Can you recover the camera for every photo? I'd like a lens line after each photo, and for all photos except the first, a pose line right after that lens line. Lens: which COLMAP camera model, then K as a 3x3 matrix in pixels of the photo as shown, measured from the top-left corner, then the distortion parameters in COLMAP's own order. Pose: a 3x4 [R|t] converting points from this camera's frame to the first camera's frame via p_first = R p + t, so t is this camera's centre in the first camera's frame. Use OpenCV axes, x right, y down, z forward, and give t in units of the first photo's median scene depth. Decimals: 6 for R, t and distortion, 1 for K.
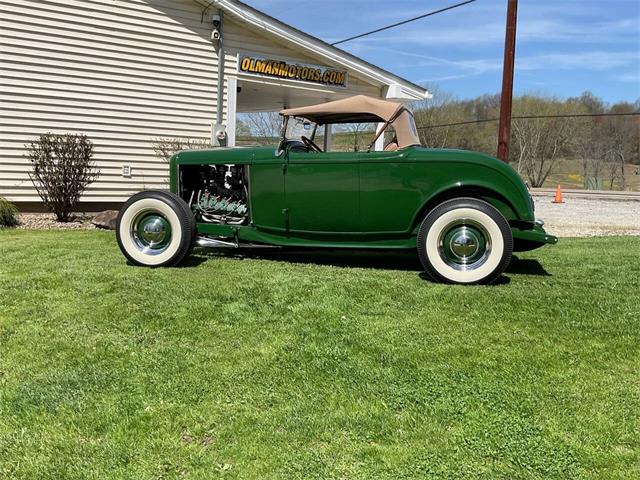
lens RADIAL K [[584.1, 0, 320.0], [0, 584.1, 240.0], [0, 0, 1]] dist [0.097988, -0.197135]
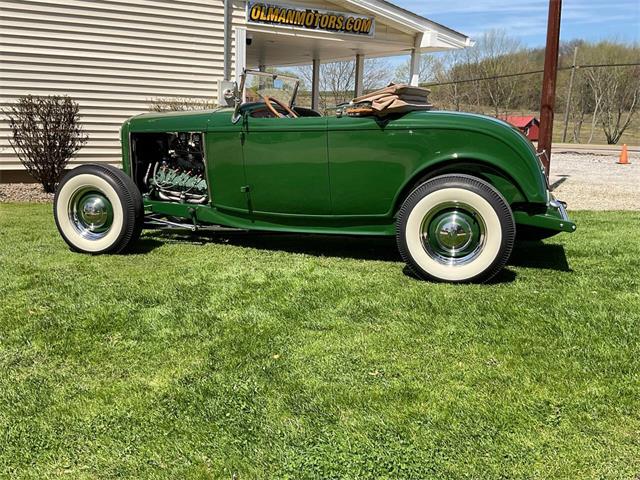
lens RADIAL K [[611.3, 0, 321.5], [0, 611.3, 225.9], [0, 0, 1]] dist [0.153587, -0.318054]
pose [[0.996459, 0.003007, -0.084029, 0.111085], [0.000466, 0.999148, 0.041276, -0.029790], [0.084082, -0.041169, 0.995608, 0.124175]]
